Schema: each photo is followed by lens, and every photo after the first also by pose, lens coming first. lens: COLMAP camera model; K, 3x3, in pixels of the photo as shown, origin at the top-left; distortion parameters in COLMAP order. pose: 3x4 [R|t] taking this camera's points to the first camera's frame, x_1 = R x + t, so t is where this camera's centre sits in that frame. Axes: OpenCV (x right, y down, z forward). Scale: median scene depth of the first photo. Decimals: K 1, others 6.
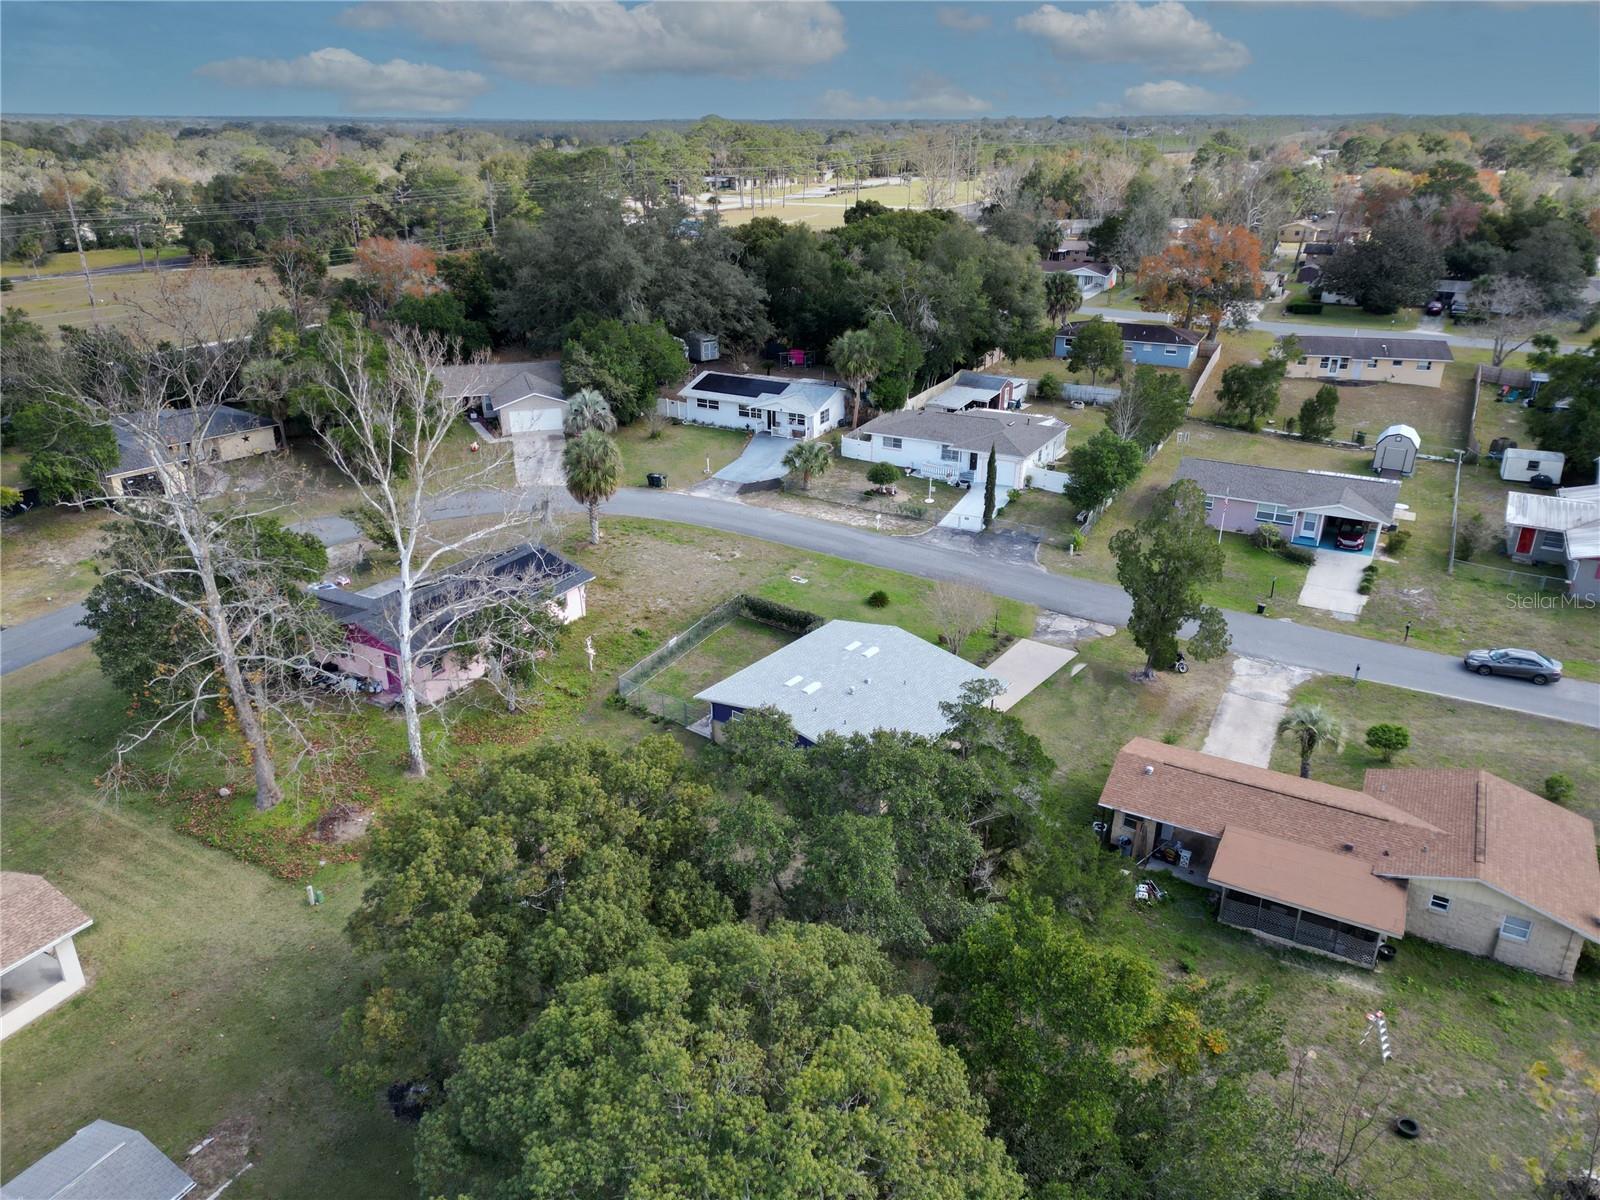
lens RADIAL K [[1107.6, 0, 800.0], [0, 1107.6, 600.0], [0, 0, 1]] dist [0.073323, -0.071560]
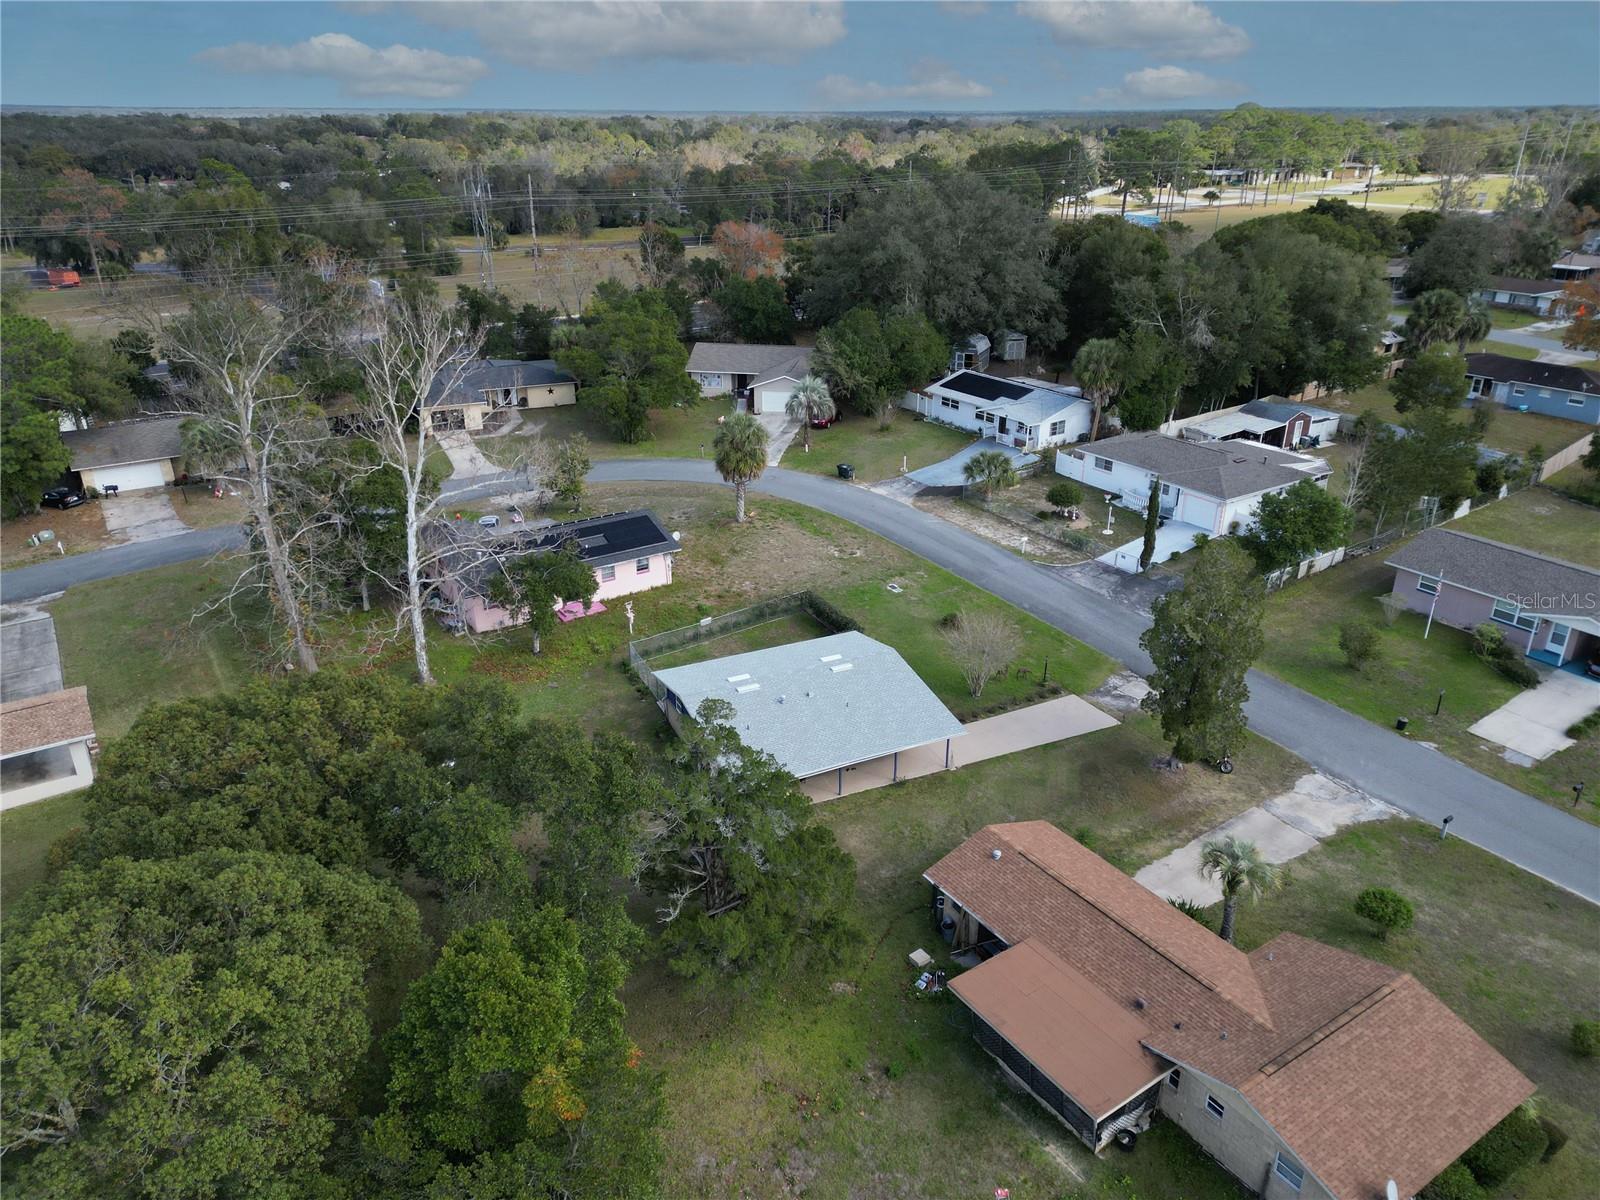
lens RADIAL K [[1107.6, 0, 800.0], [0, 1107.6, 600.0], [0, 0, 1]] dist [0.073323, -0.071560]
pose [[0.892749, 0.180118, -0.412985, 0.263709], [-0.177352, 0.983100, 0.045383, -0.030301], [0.414180, 0.032728, 0.909606, 0.068741]]
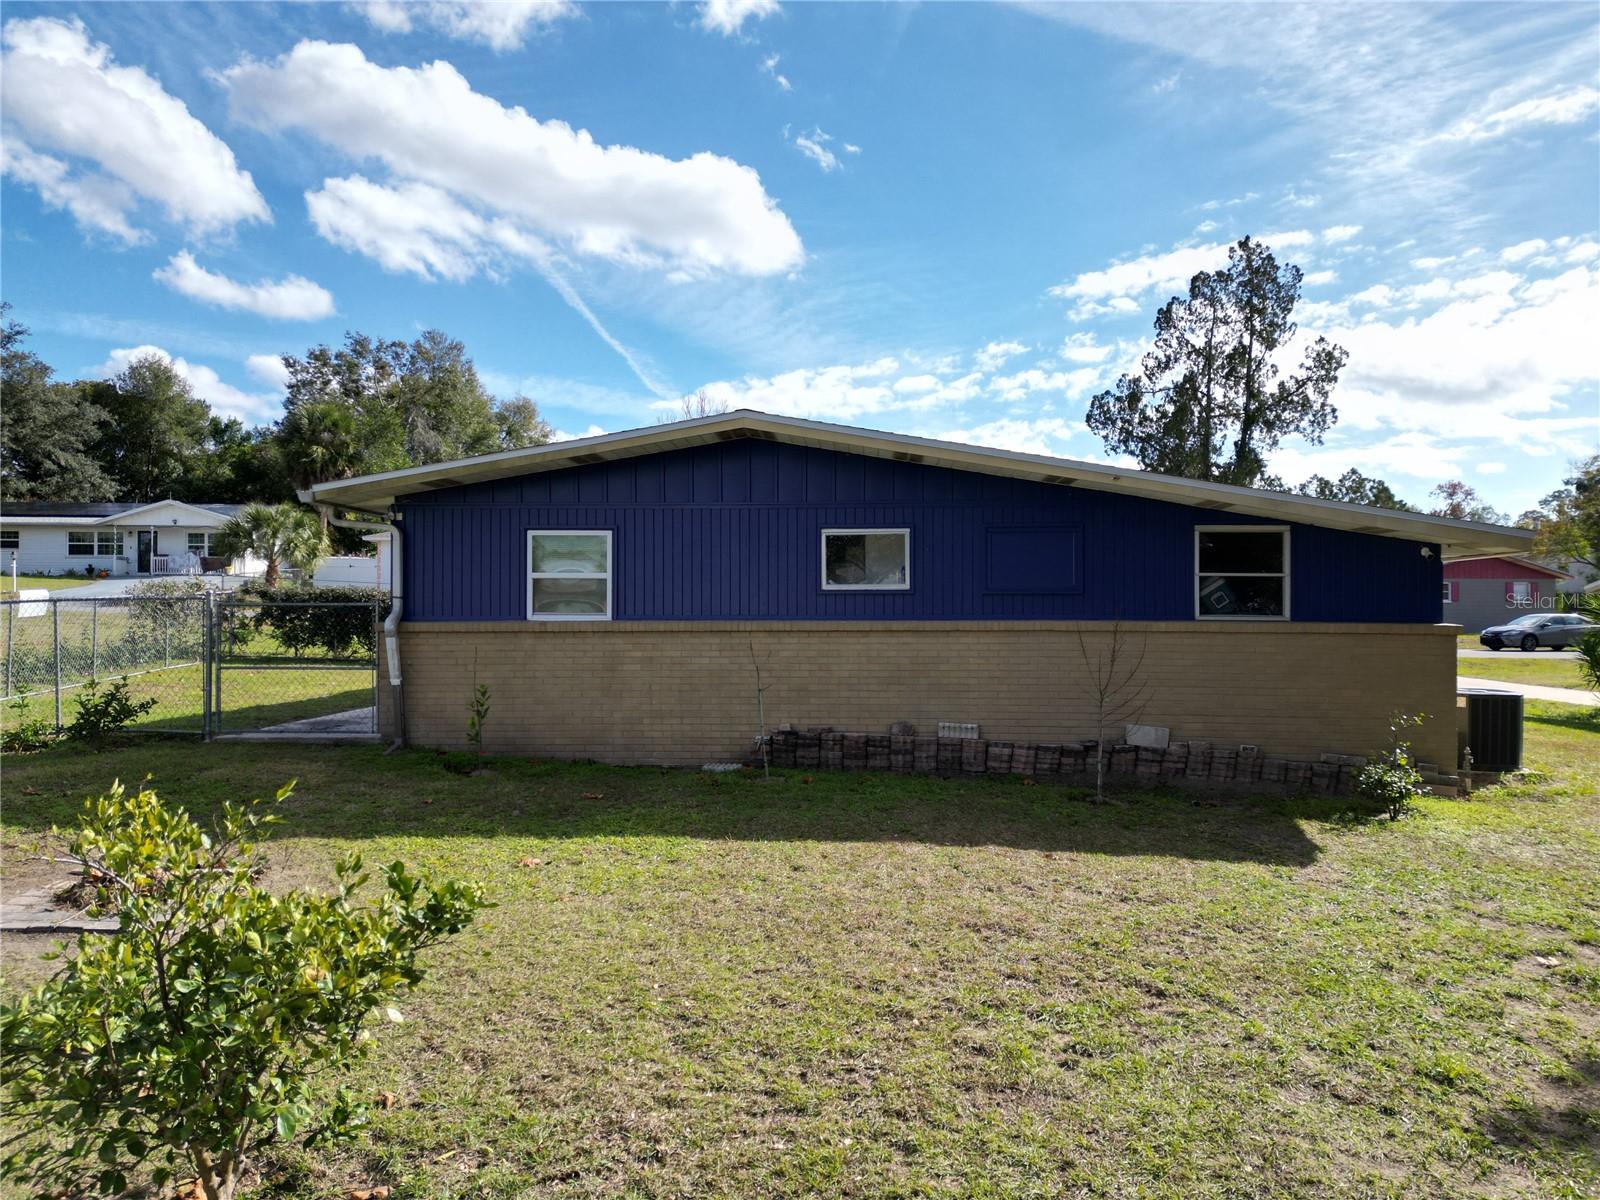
lens RADIAL K [[1107.6, 0, 800.0], [0, 1107.6, 600.0], [0, 0, 1]] dist [0.073323, -0.071560]
pose [[0.823805, 0.006800, 0.566832, -0.080970], [0.221681, 0.916435, -0.333174, 0.112103], [-0.521730, 0.400126, 0.753457, 0.490711]]
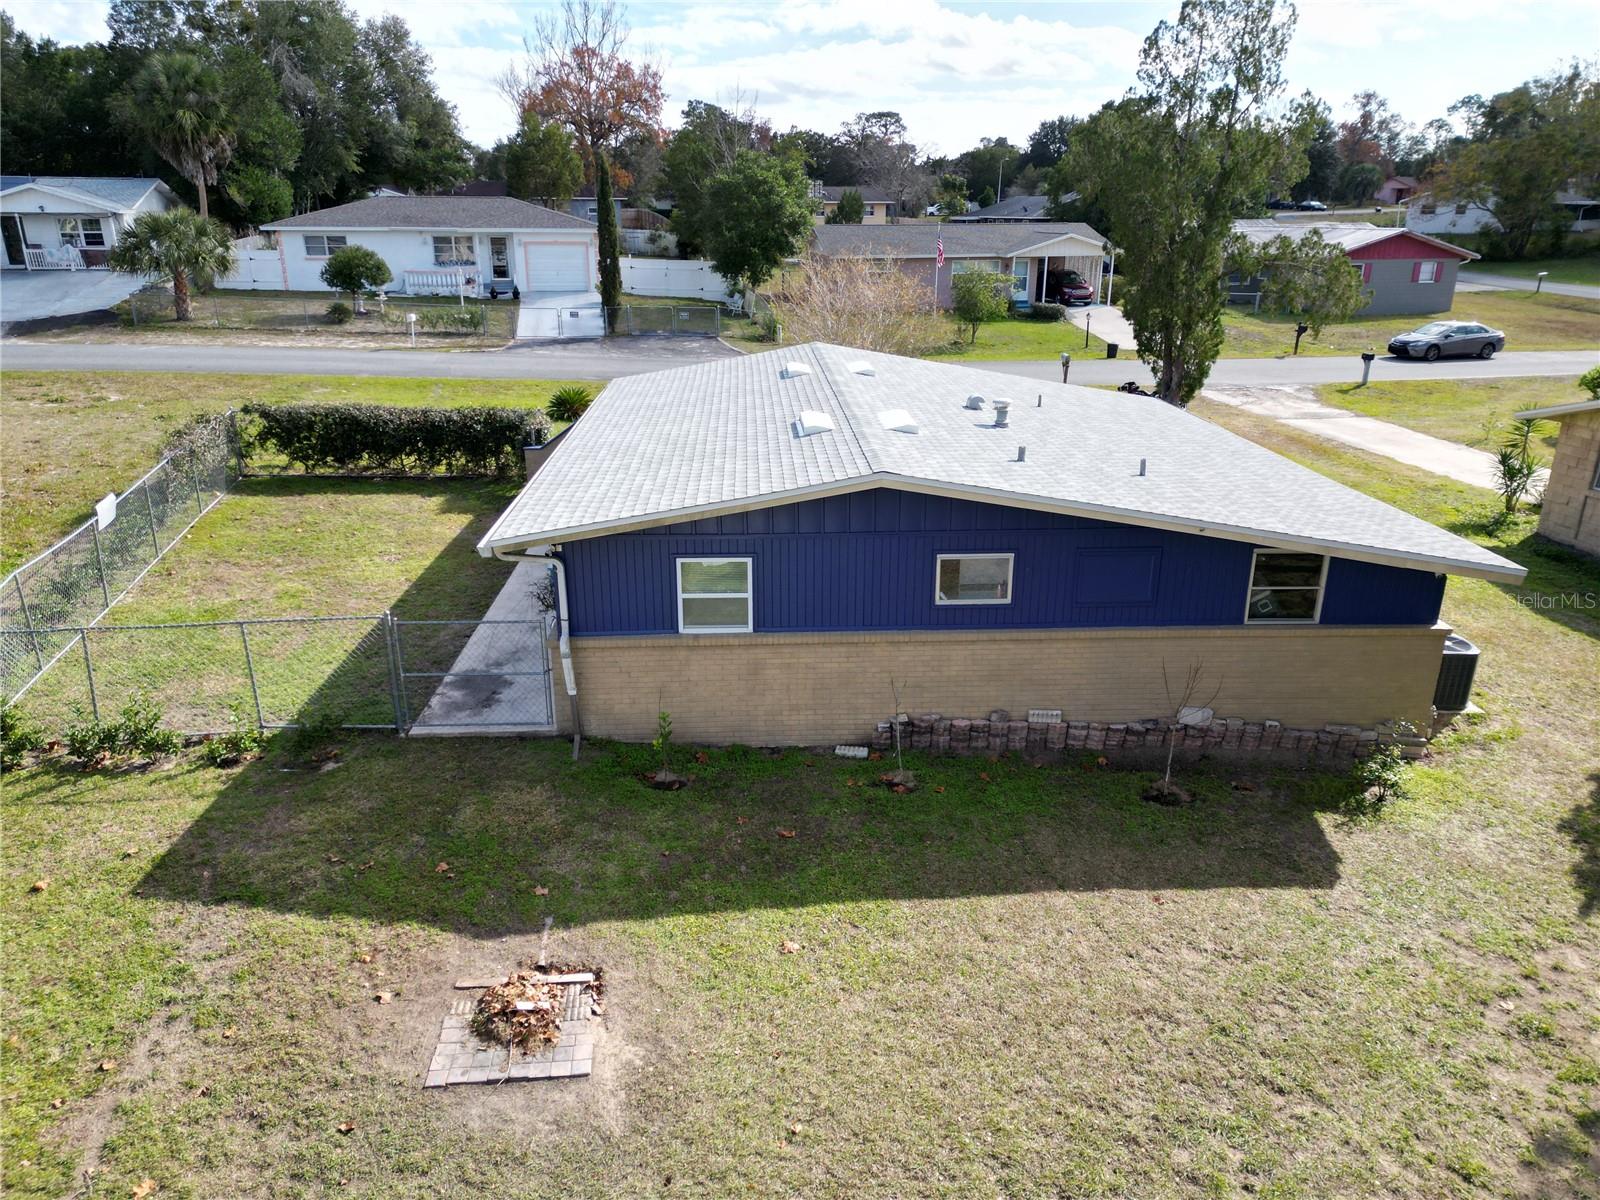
lens RADIAL K [[1107.6, 0, 800.0], [0, 1107.6, 600.0], [0, 0, 1]] dist [0.073323, -0.071560]
pose [[0.762378, -0.212609, 0.611210, -0.107989], [0.252736, 0.967302, 0.021231, 0.065676], [-0.595739, 0.138288, 0.791184, 0.479690]]
